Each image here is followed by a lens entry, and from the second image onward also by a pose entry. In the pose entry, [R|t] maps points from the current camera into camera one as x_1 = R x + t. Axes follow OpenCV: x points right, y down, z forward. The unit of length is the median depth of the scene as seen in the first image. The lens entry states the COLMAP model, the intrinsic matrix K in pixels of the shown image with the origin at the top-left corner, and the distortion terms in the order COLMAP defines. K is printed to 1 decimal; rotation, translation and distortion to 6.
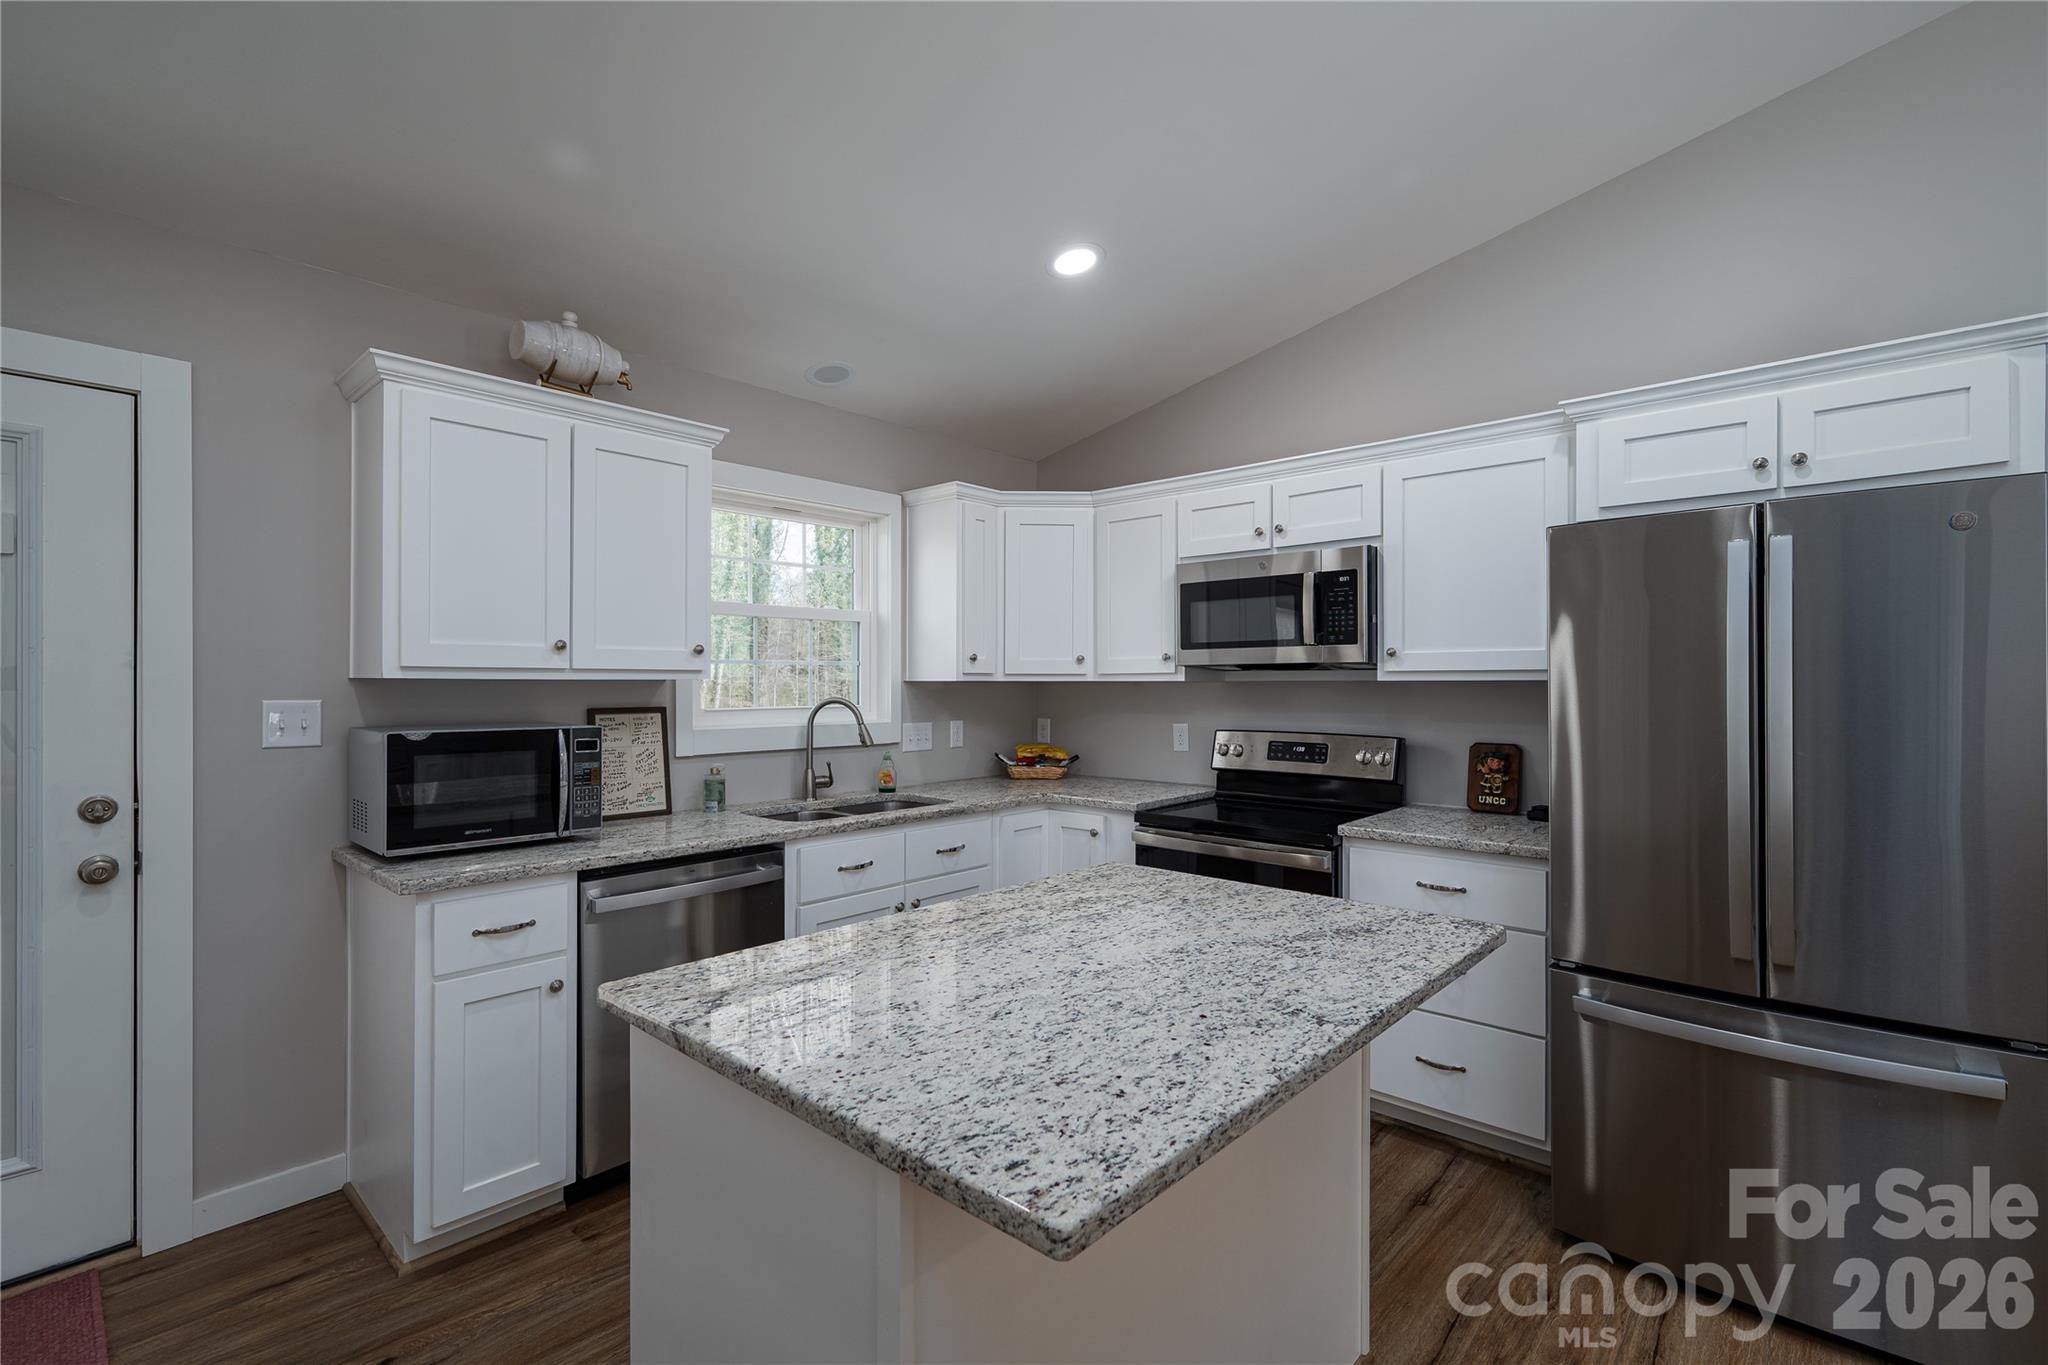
lens RADIAL K [[919.0, 0, 1024.0], [0, 919.0, 682.5], [0, 0, 1]] dist [0.000247, 0.000940]
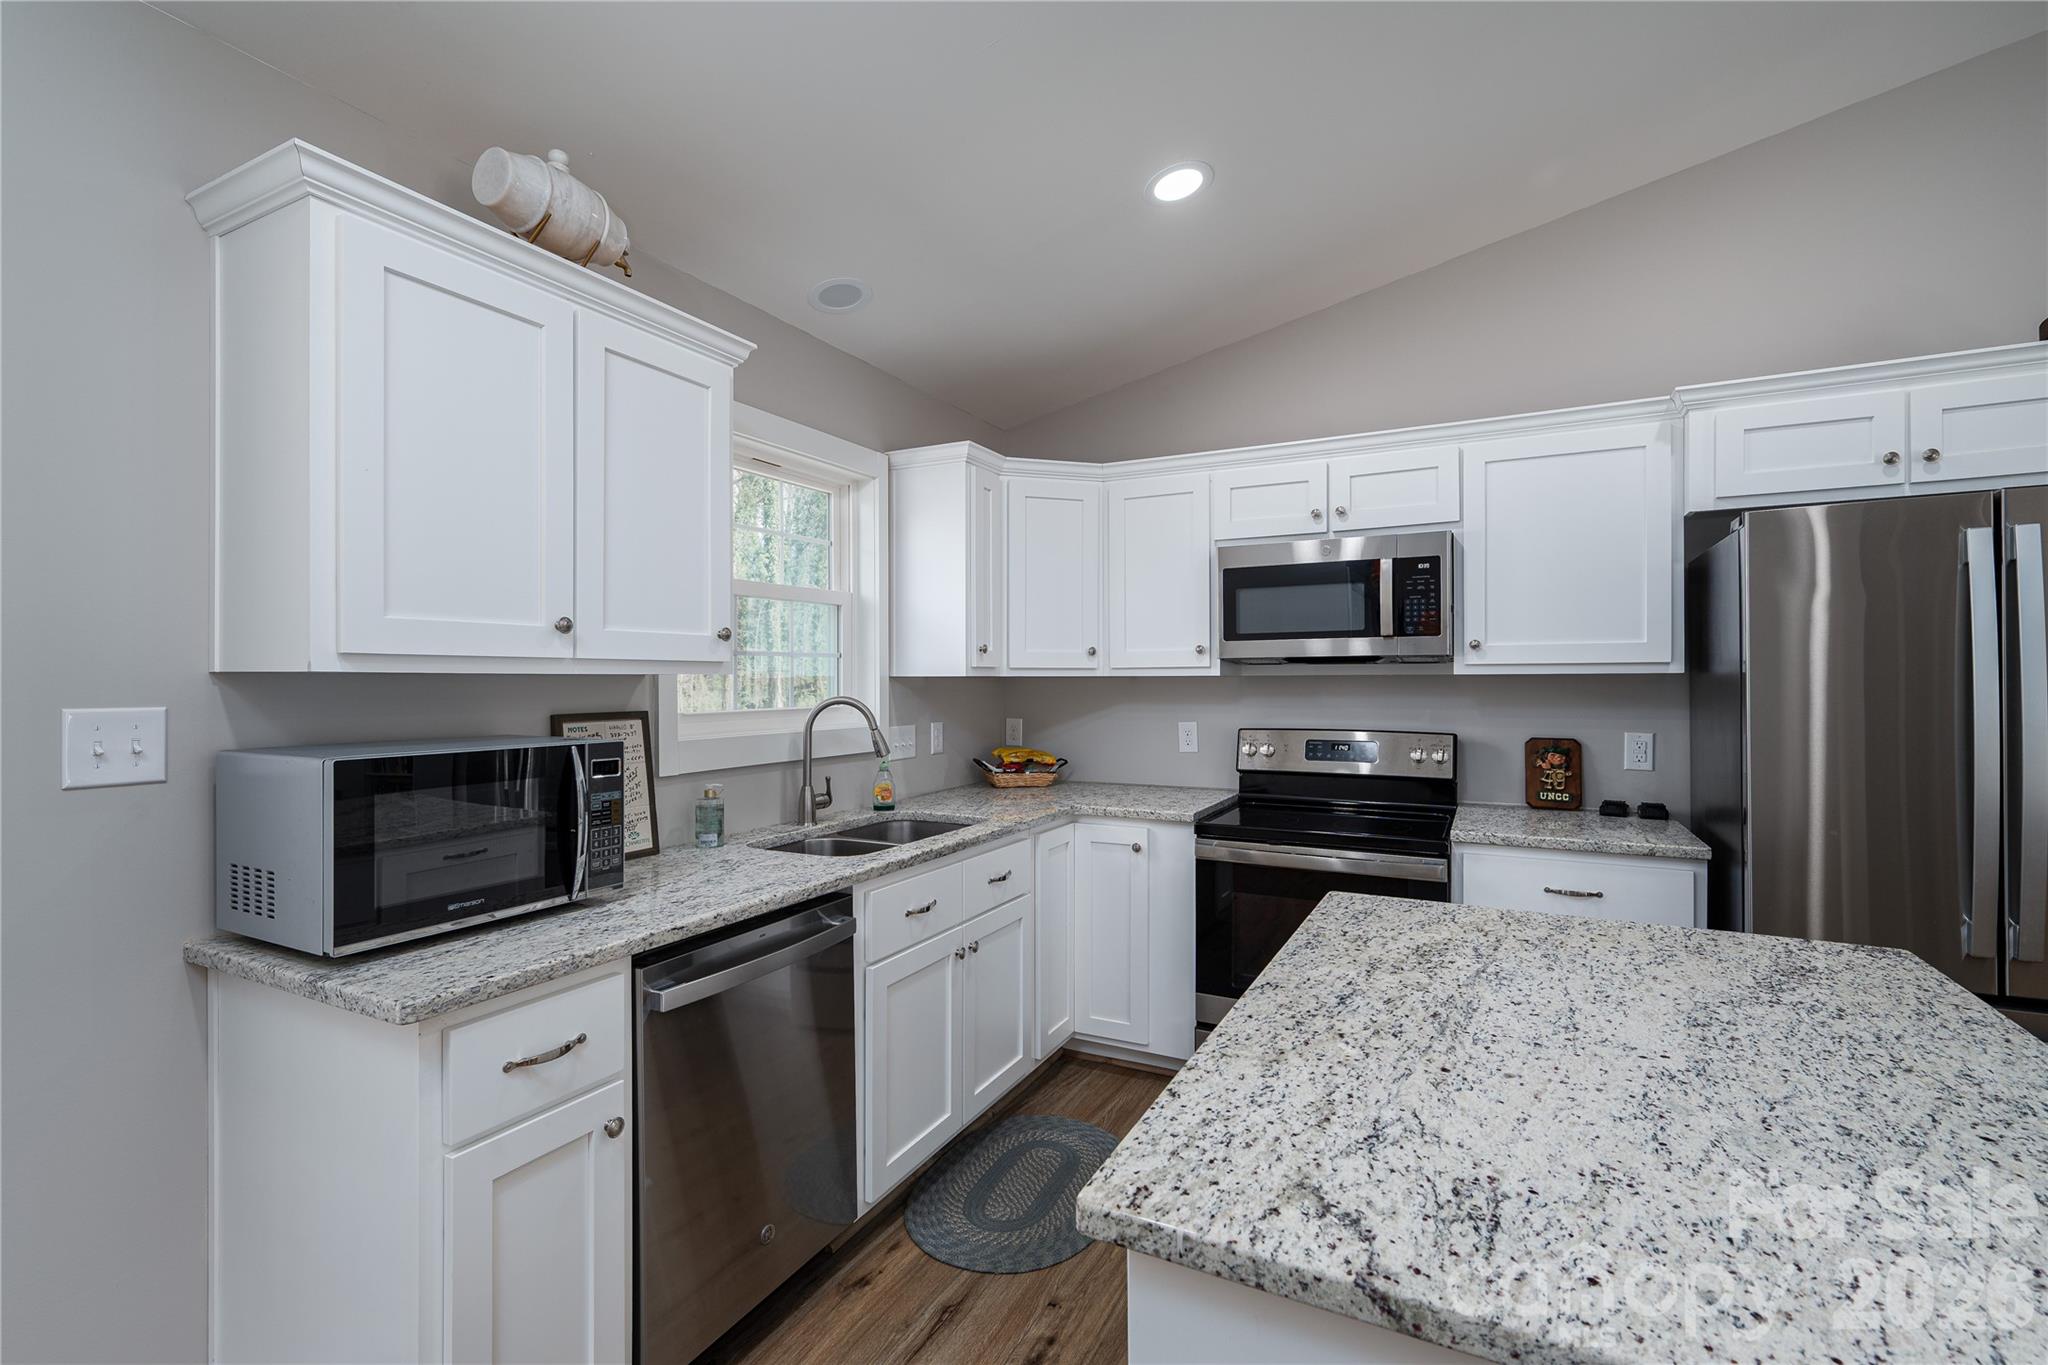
lens RADIAL K [[913.4, 0, 1024.0], [0, 913.4, 682.5], [0, 0, 1]] dist [0.002014, 0.000087]
pose [[0.967509, -0.004137, 0.252804, -0.282473], [0.003334, 0.999988, 0.003604, 0.001457], [-0.252816, -0.002644, 0.967511, 0.200781]]
